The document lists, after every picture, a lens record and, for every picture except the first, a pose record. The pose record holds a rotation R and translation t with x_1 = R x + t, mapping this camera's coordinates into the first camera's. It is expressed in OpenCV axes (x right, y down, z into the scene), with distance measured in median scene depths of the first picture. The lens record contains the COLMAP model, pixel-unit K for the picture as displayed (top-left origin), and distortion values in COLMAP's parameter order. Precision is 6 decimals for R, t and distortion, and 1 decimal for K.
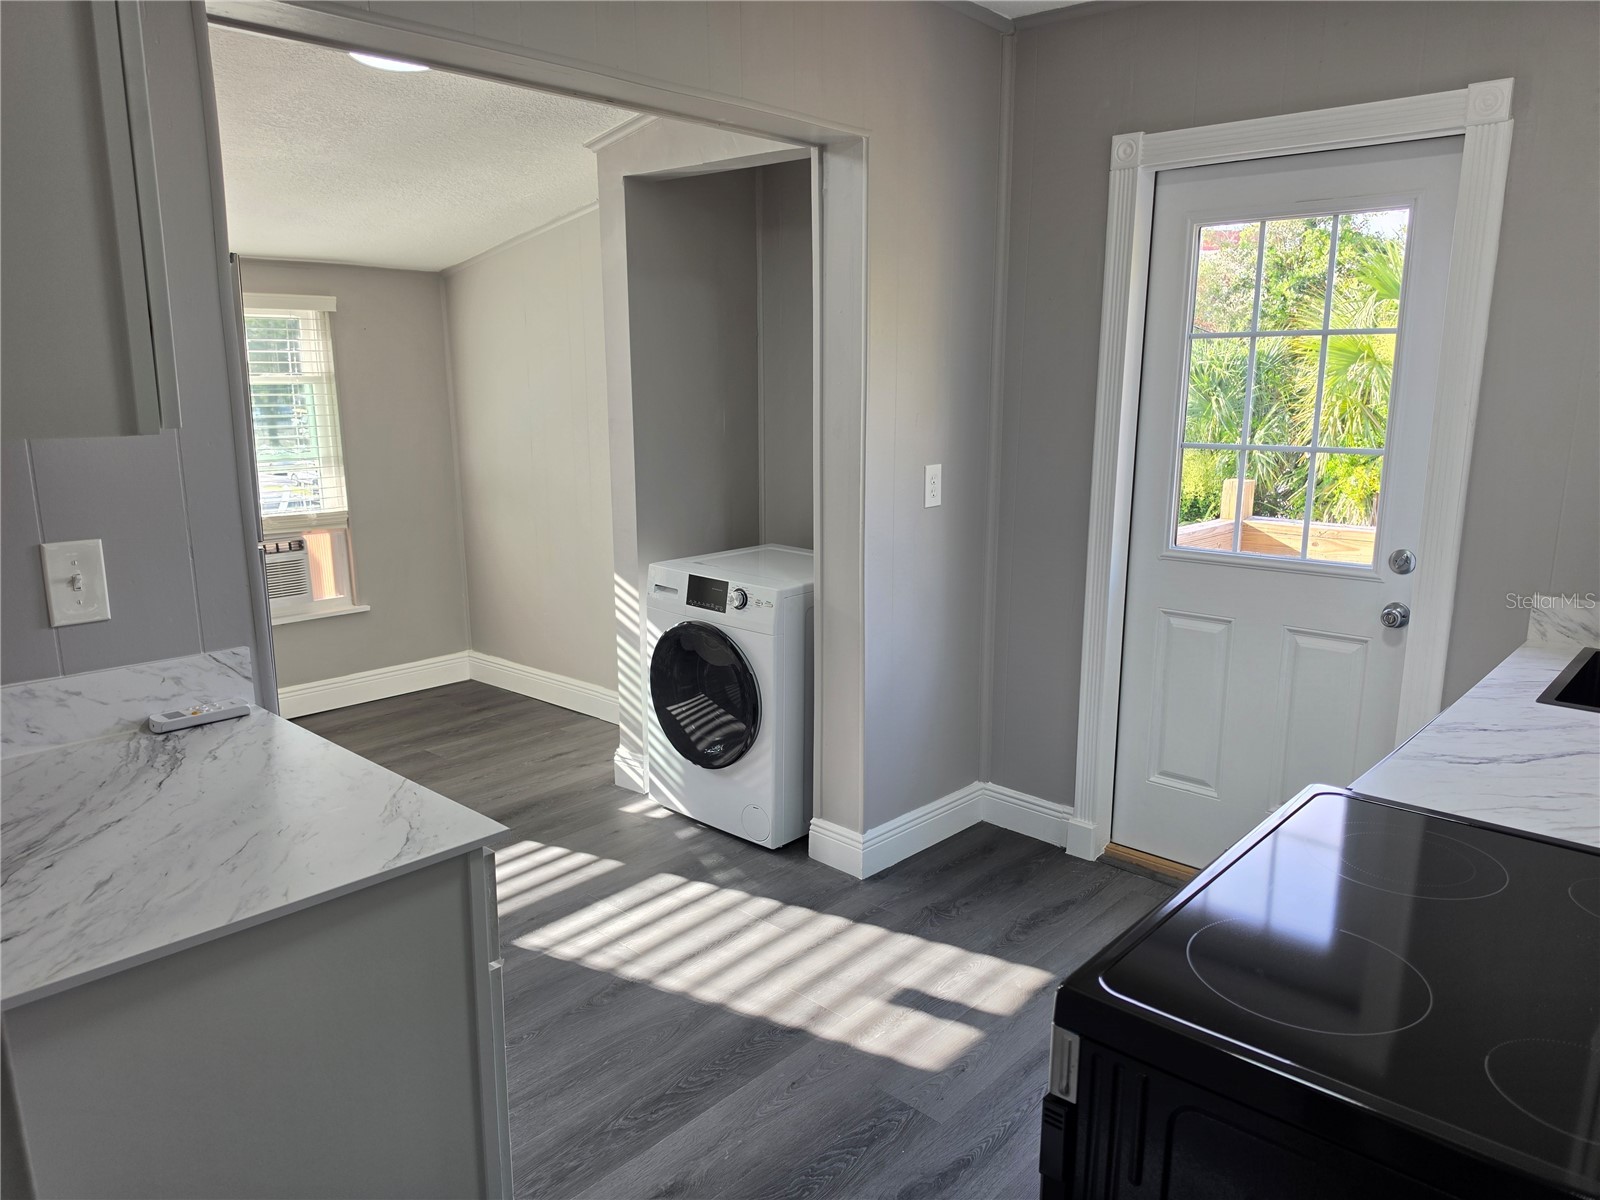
lens RADIAL K [[1102.3, 0, 807.9], [0, 1102.3, 589.0], [0, 0, 1]] dist [0.098462, -0.164671]
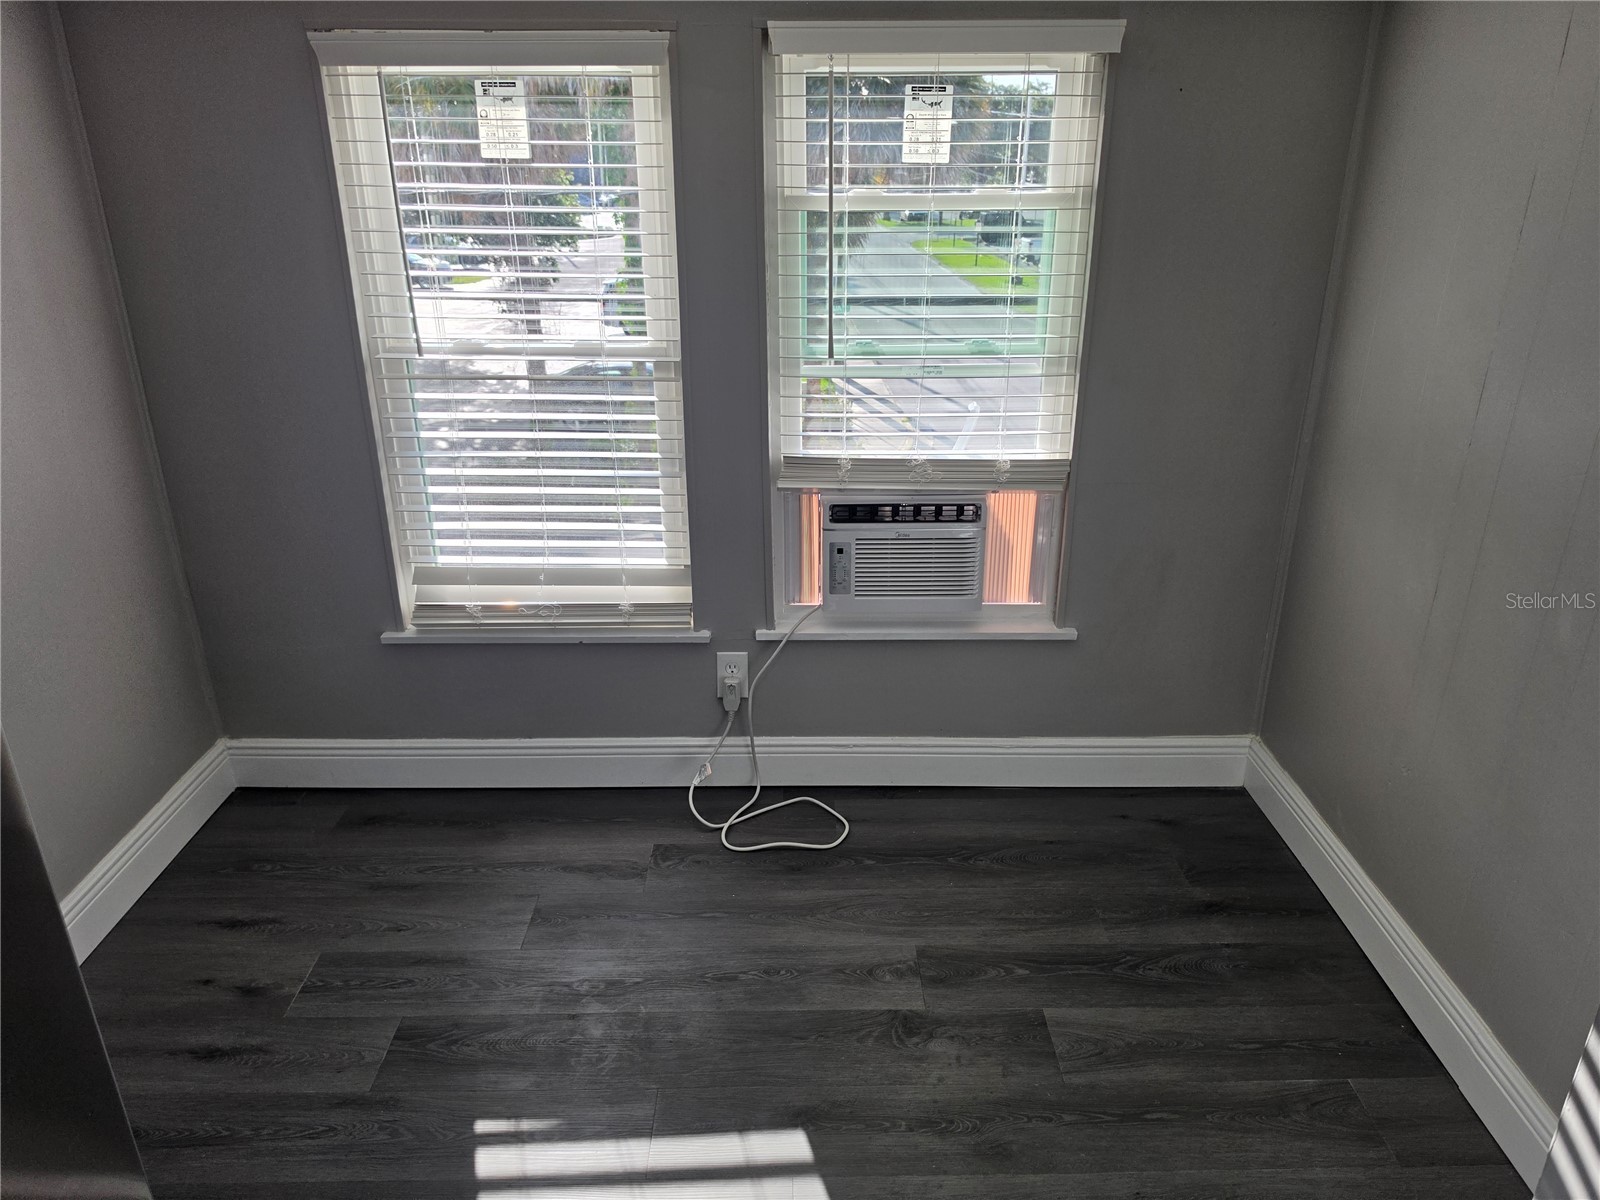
lens RADIAL K [[1102.3, 0, 807.9], [0, 1102.3, 589.0], [0, 0, 1]] dist [0.098462, -0.164671]
pose [[0.678108, 0.283687, -0.678006, -0.124151], [-0.158842, 0.957270, 0.241670, -0.121617], [0.717593, -0.056183, 0.694193, 0.550418]]
